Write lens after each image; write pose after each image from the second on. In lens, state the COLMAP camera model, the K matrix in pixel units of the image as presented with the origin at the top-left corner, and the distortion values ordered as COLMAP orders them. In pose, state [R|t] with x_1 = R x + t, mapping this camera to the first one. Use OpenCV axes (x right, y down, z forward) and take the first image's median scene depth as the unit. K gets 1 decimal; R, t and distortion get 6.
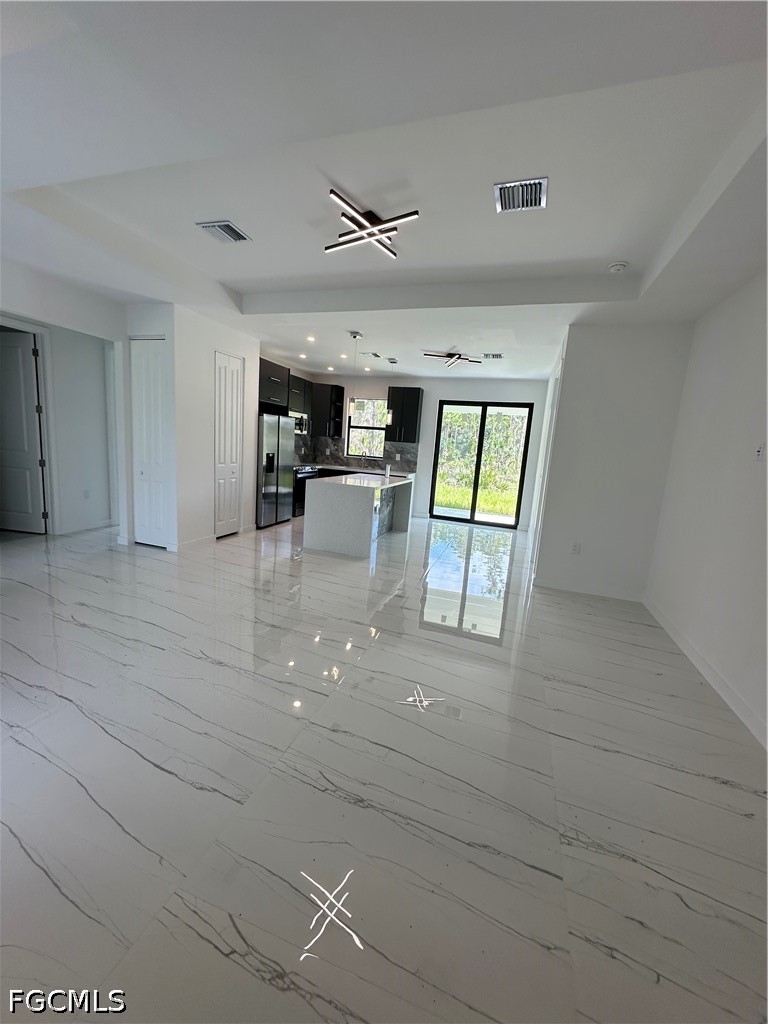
lens RADIAL K [[411.2, 0, 382.1], [0, 411.2, 511.5], [0, 0, 1]] dist [-0.000893, 0.000186]
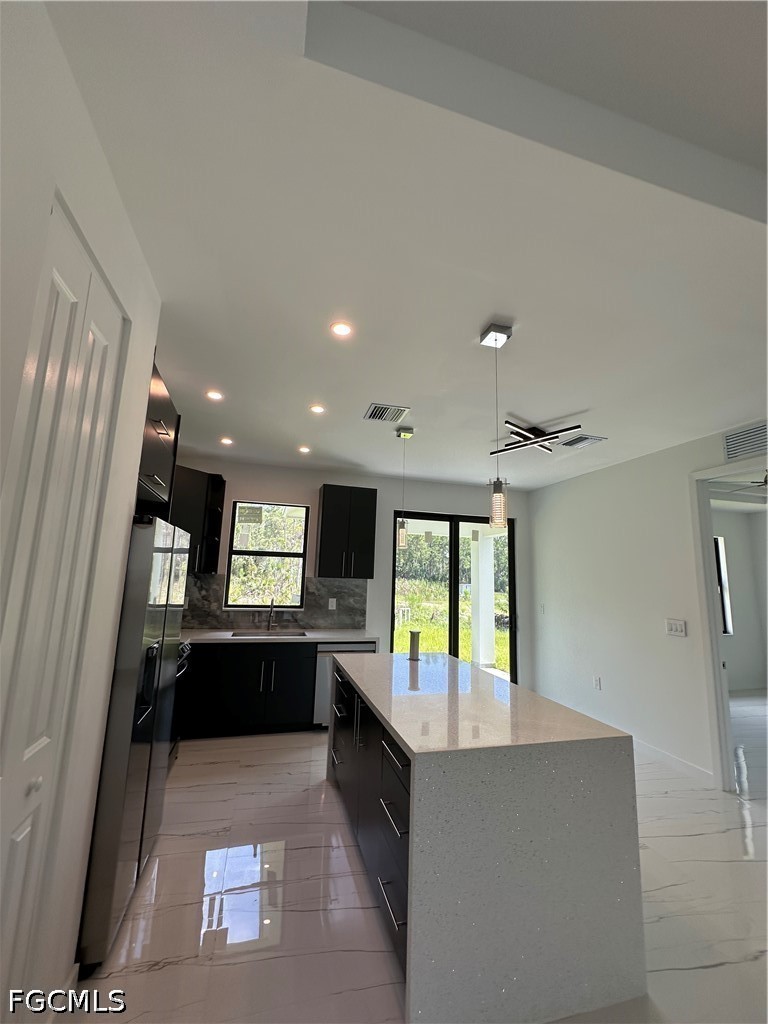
lens RADIAL K [[411.2, 0, 376.5], [0, 411.2, 510.8], [0, 0, 1]] dist [-0.000893, 0.000186]
pose [[0.808443, 0.047308, 0.586670, -0.254803], [0.122110, 0.961595, -0.245811, -0.109690], [-0.575768, 0.270363, 0.771618, 0.495319]]
